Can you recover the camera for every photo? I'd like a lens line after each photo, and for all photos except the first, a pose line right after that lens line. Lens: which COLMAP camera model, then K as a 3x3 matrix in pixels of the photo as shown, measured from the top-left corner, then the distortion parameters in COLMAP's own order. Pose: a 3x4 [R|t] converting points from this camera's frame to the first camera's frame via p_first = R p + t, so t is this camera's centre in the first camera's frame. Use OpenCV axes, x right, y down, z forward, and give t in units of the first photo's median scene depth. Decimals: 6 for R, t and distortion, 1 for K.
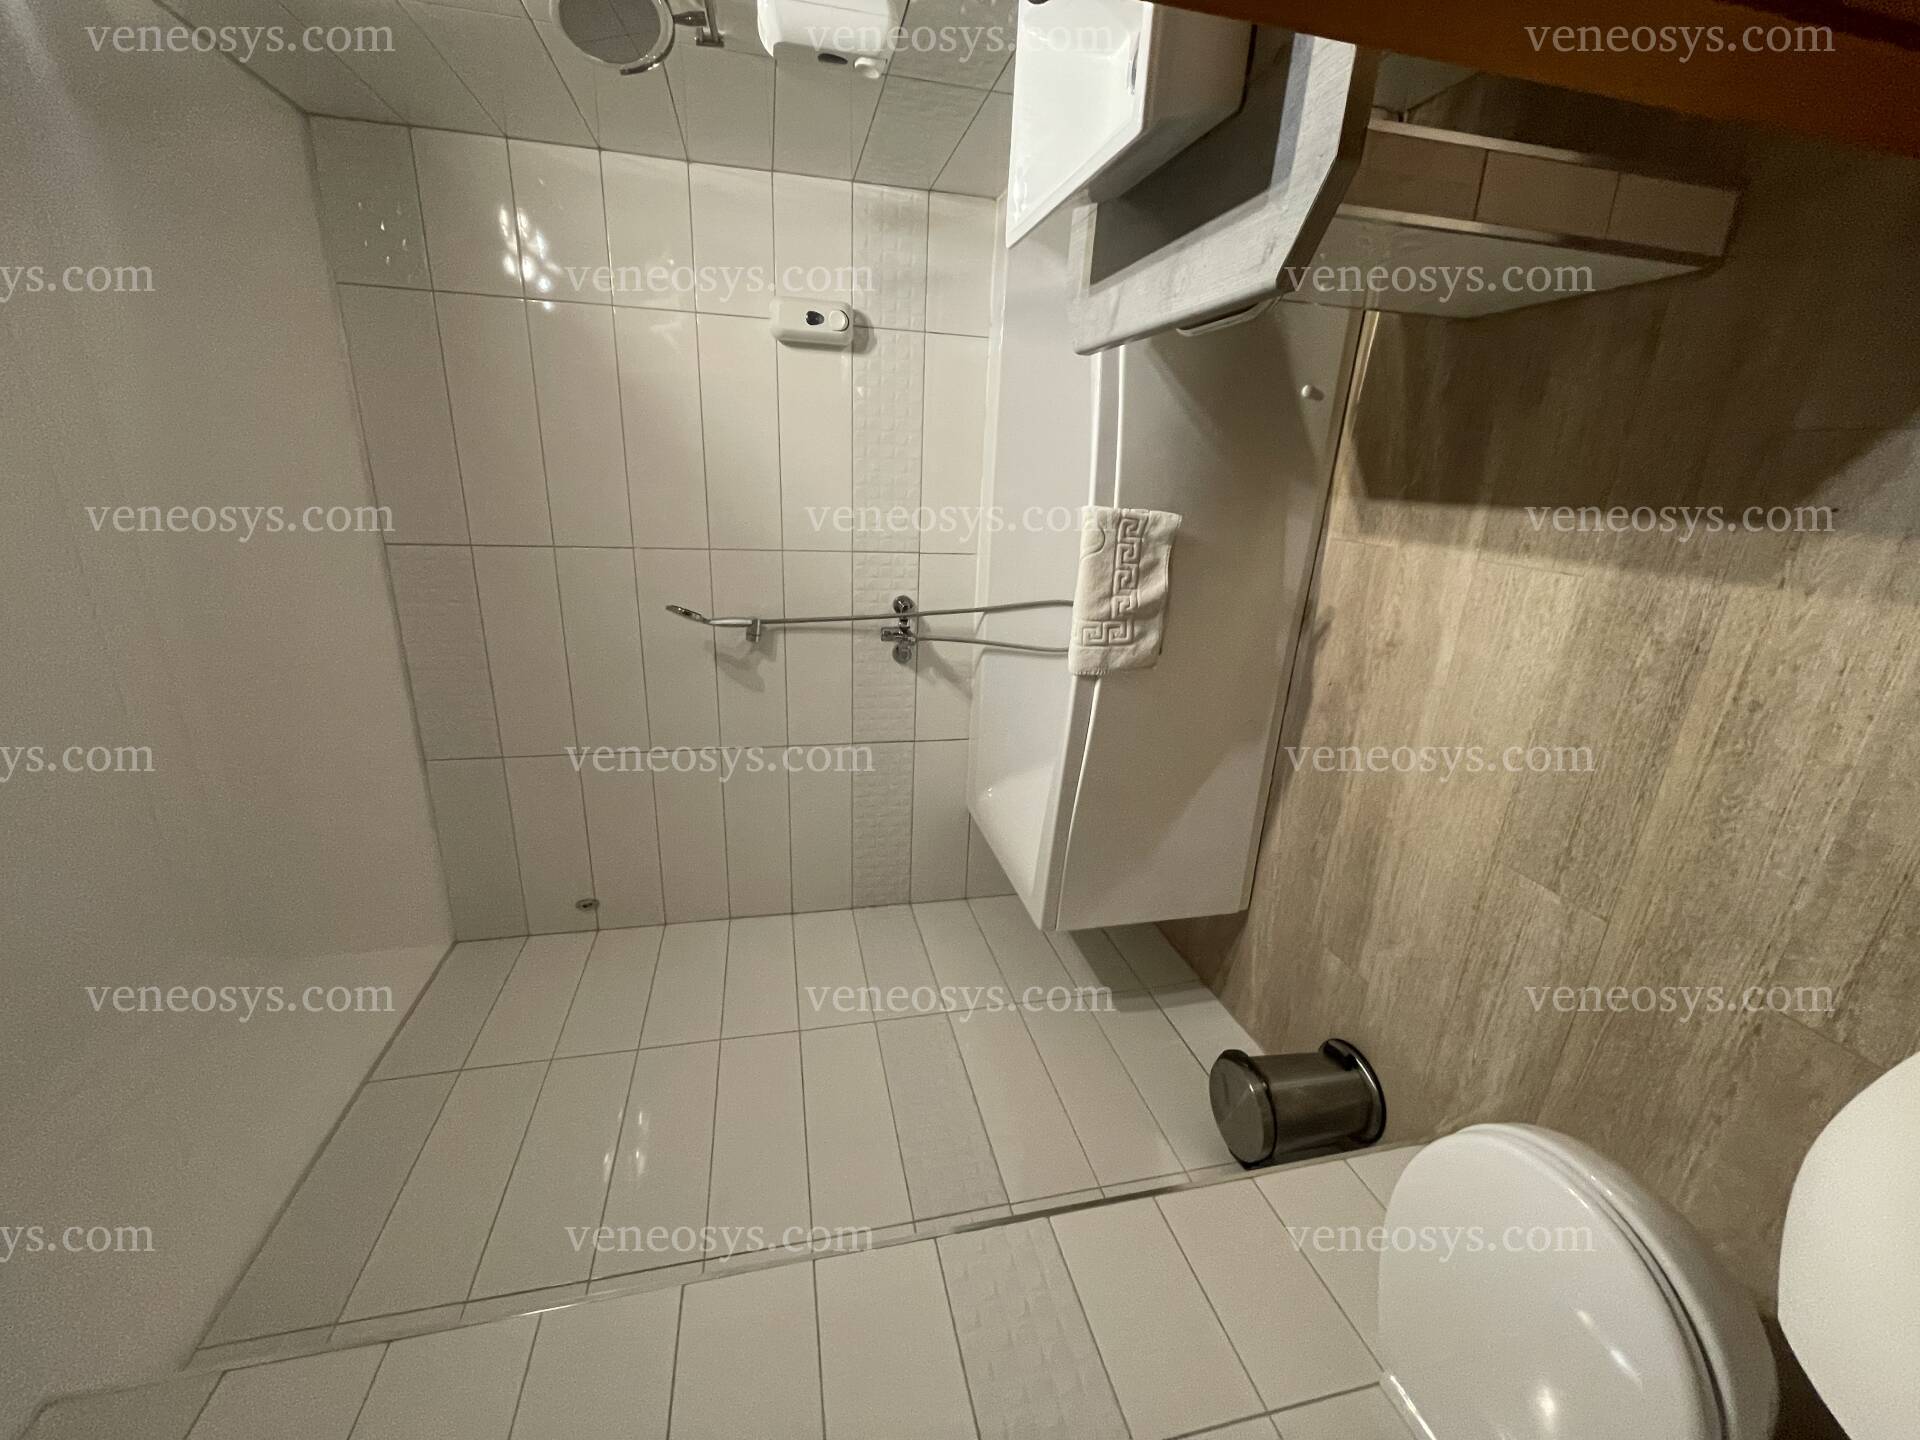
lens RADIAL K [[773.2, 0, 957.0], [0, 773.2, 719.1], [0, 0, 1]] dist [-0.003482, -0.000143]
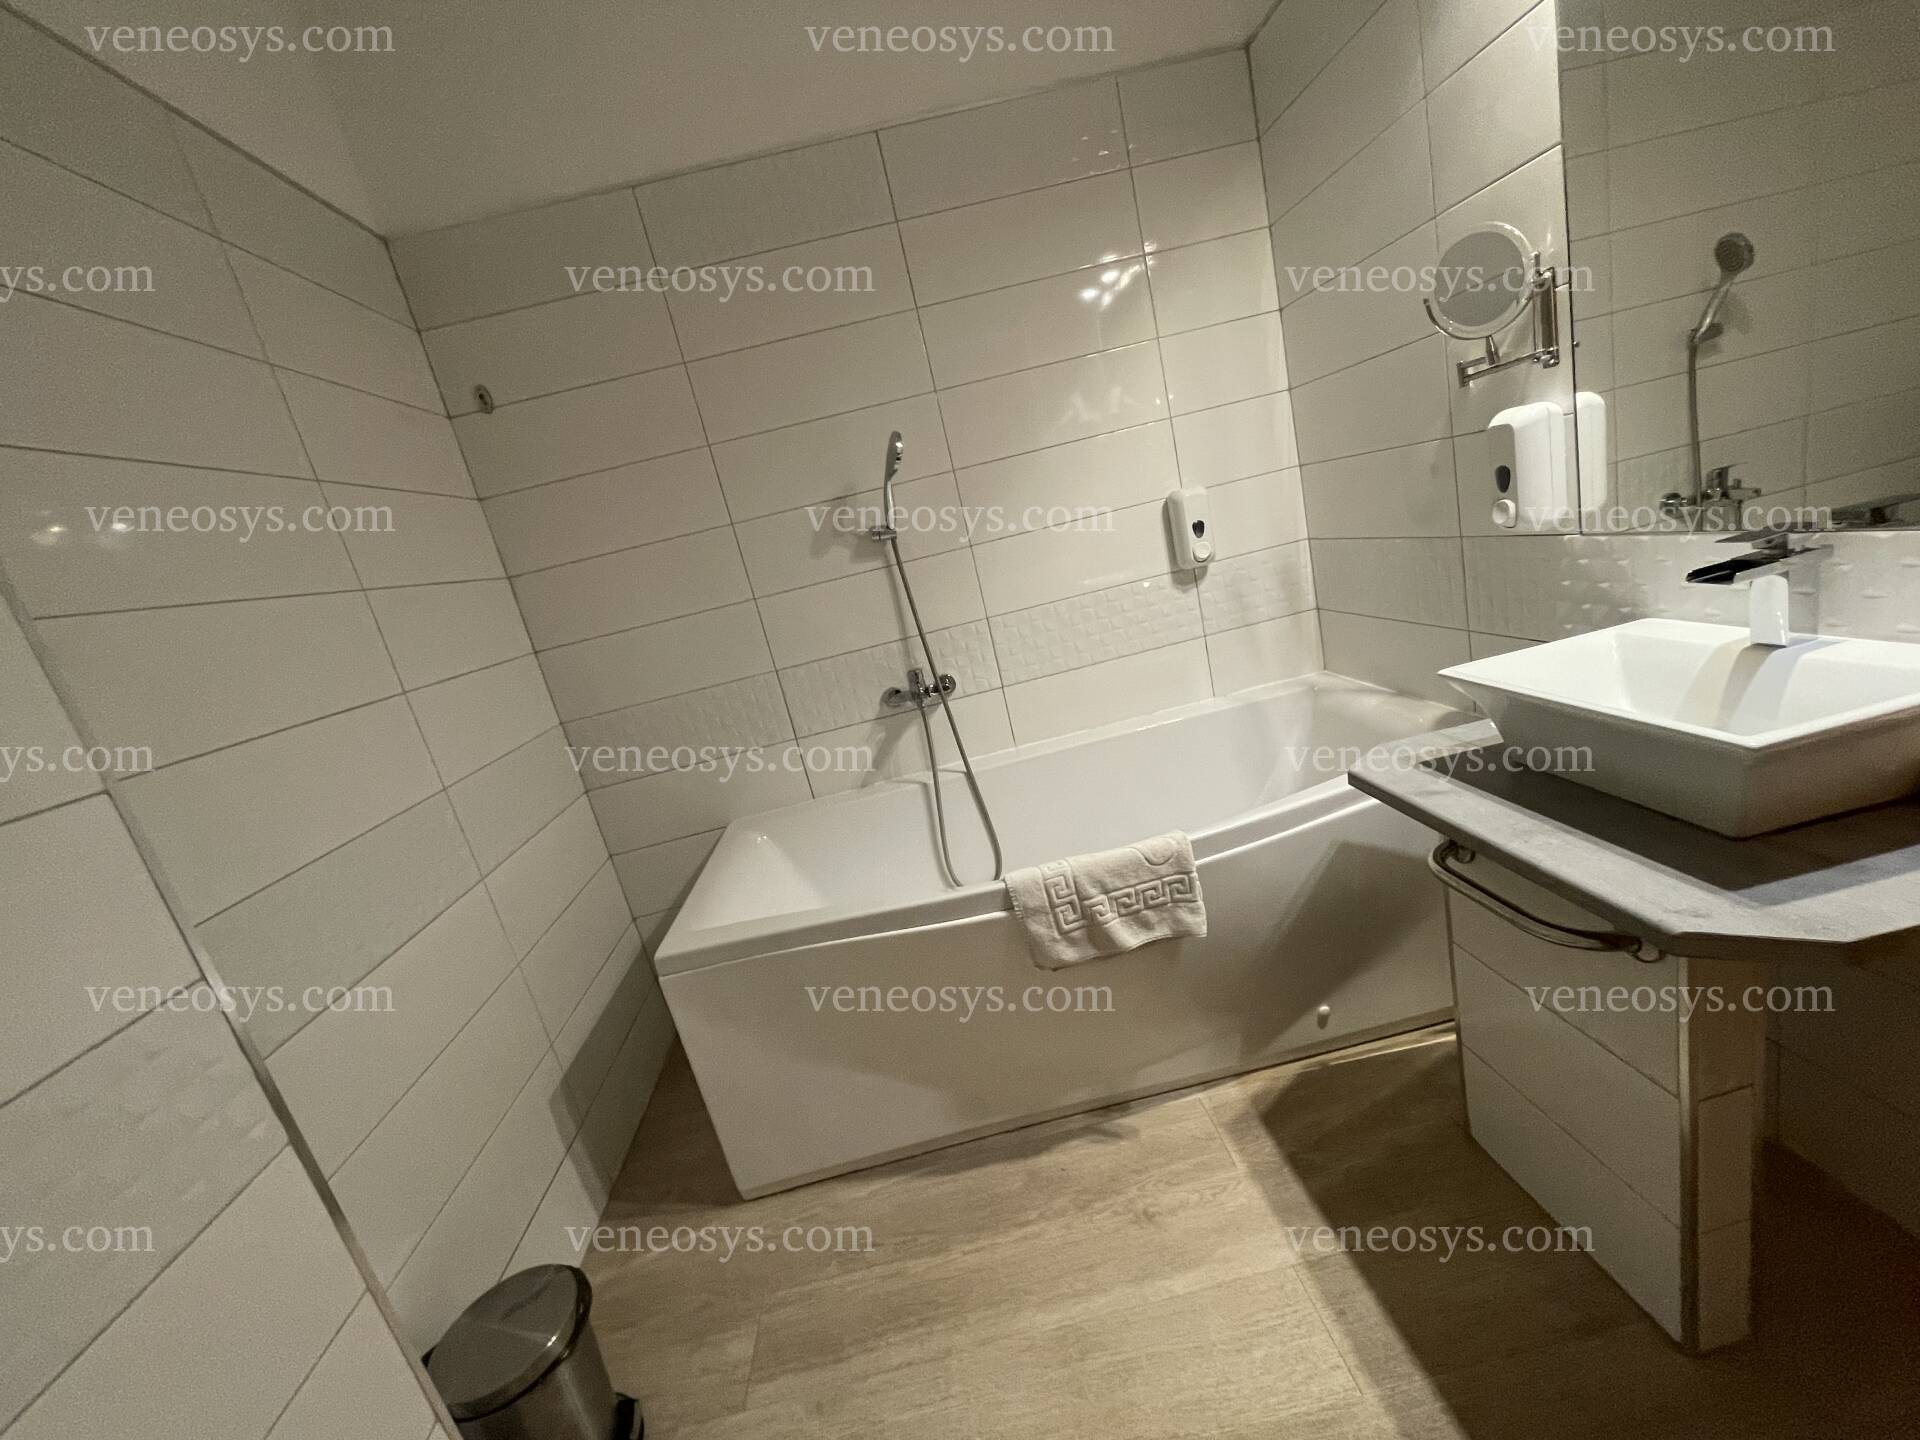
lens RADIAL K [[773.2, 0, 955.8], [0, 773.2, 720.0], [0, 0, 1]] dist [-0.003482, -0.000143]
pose [[0.284859, 0.958542, 0.007294, -0.046253], [-0.900899, 0.270312, -0.339577, 0.234753], [-0.327471, 0.090160, 0.940550, 0.185597]]
